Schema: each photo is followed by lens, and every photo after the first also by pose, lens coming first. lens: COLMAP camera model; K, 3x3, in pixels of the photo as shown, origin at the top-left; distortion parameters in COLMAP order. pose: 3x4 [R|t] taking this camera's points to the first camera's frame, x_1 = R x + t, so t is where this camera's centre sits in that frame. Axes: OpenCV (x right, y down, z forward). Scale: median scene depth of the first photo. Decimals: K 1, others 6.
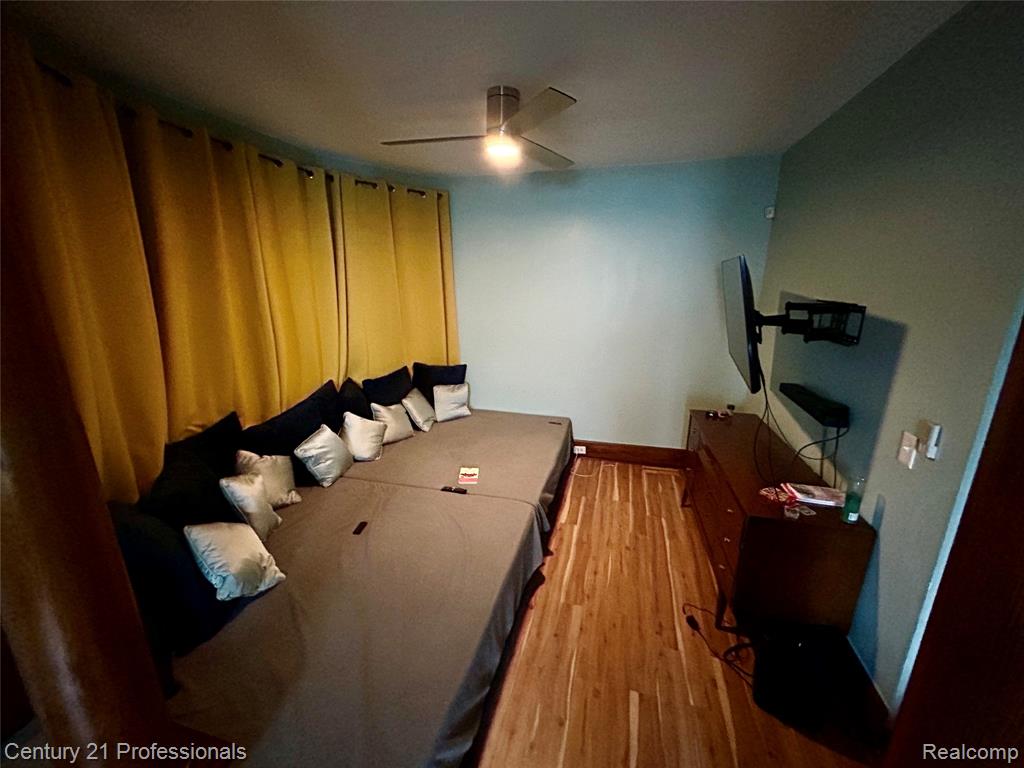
lens RADIAL K [[410.7, 0, 514.7], [0, 410.7, 386.7], [0, 0, 1]] dist [0.001091, 0.000055]
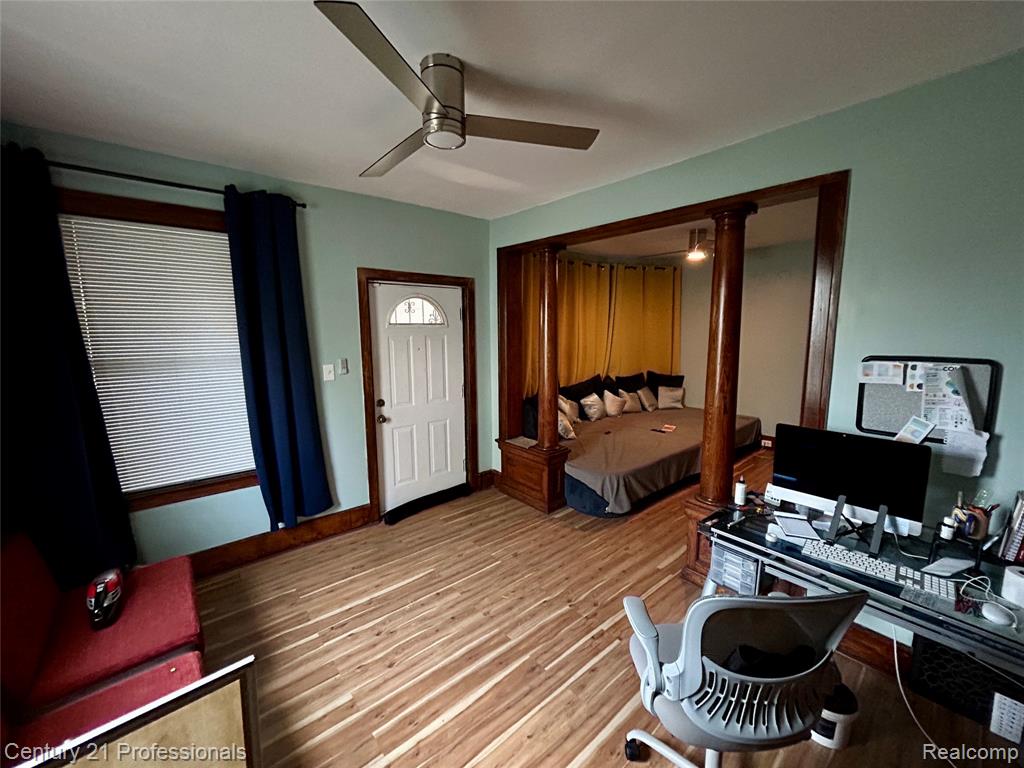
lens RADIAL K [[410.7, 0, 512.8], [0, 410.7, 382.3], [0, 0, 1]] dist [0.001091, 0.000055]
pose [[0.822457, 0.072087, -0.564241, 0.279413], [-0.137089, 0.987819, -0.073623, 0.215230], [0.552061, 0.137903, 0.822321, -0.731962]]
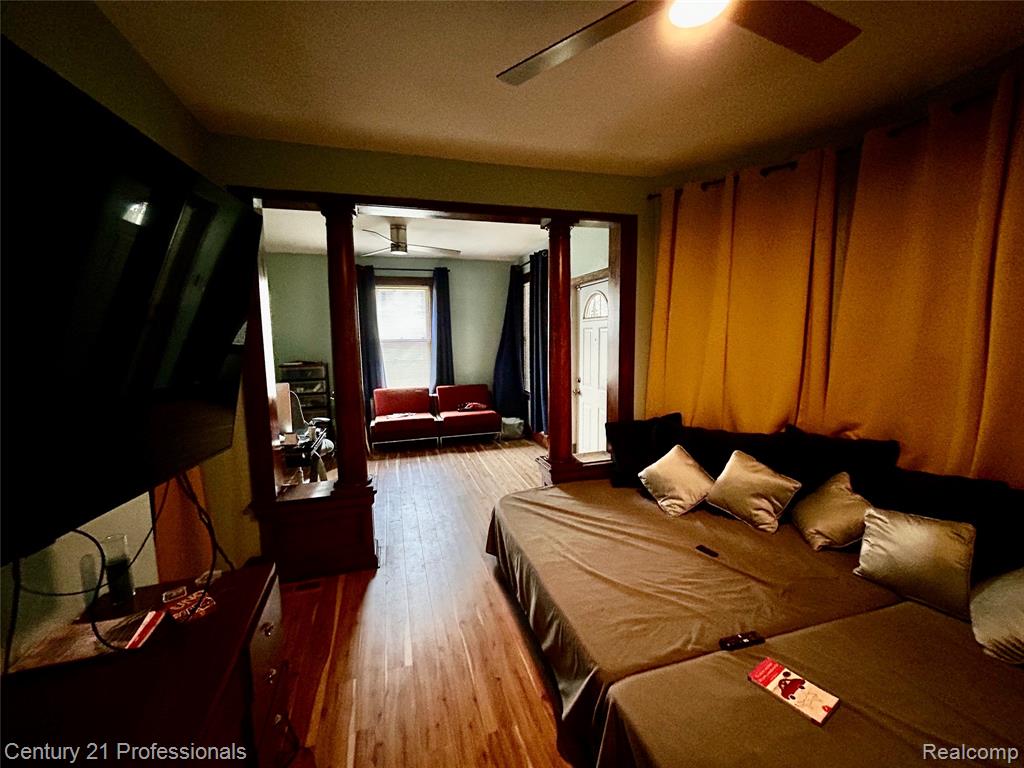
lens RADIAL K [[410.7, 0, 510.2], [0, 410.7, 380.8], [0, 0, 1]] dist [0.001091, 0.000055]
pose [[-0.852519, 0.073990, -0.517432, 0.315606], [-0.118262, 0.936956, 0.328828, -0.184576], [0.509141, 0.341525, -0.790023, 0.965529]]
